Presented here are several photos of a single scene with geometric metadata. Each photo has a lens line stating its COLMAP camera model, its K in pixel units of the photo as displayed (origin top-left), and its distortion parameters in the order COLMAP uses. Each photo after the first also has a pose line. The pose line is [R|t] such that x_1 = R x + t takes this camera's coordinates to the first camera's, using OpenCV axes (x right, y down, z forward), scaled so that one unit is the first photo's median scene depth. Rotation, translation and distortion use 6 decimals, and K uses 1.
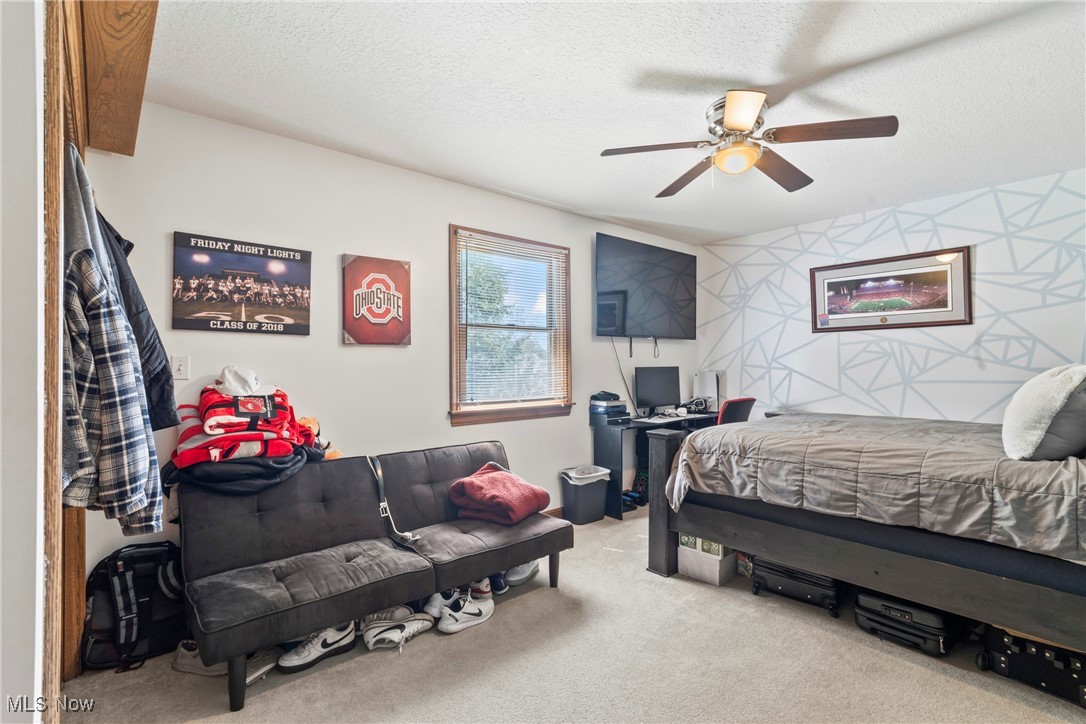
lens RADIAL K [[503.6, 0, 543.0], [0, 503.6, 360.4], [0, 0, 1]] dist [-0.013003, 0.001883]
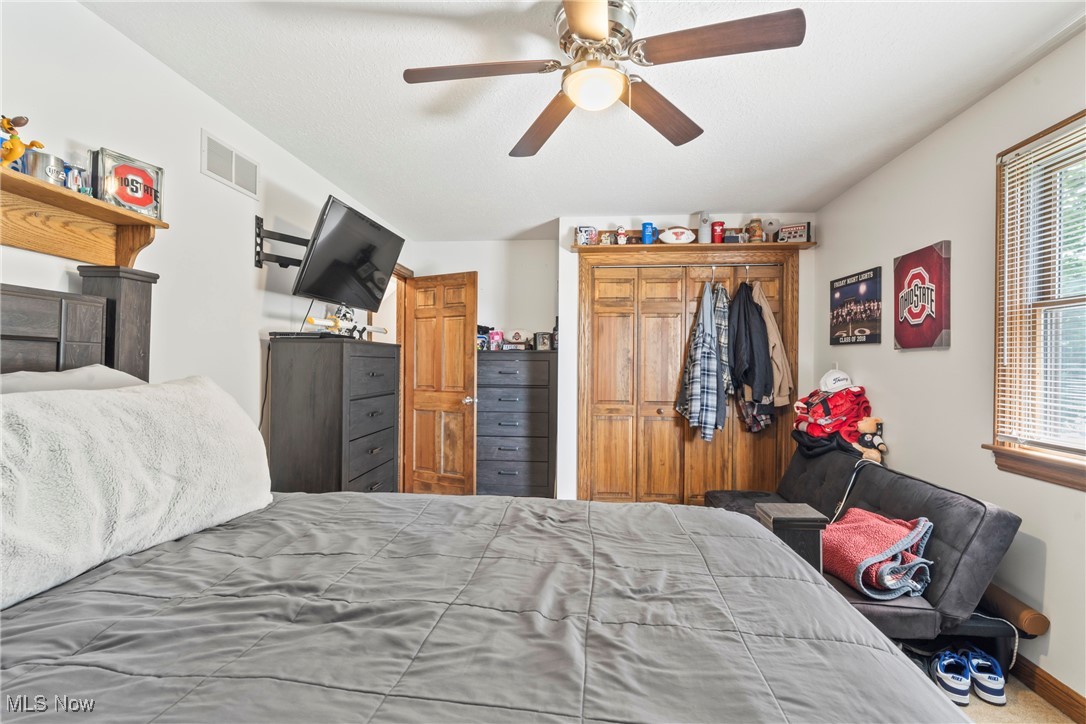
lens RADIAL K [[503.6, 0, 546.7], [0, 503.6, 361.2], [0, 0, 1]] dist [-0.013003, 0.001883]
pose [[-0.712249, -0.002396, -0.701923, 0.765878], [0.004631, 0.999956, -0.008113, -0.004678], [0.701912, -0.009029, -0.712207, 1.188008]]
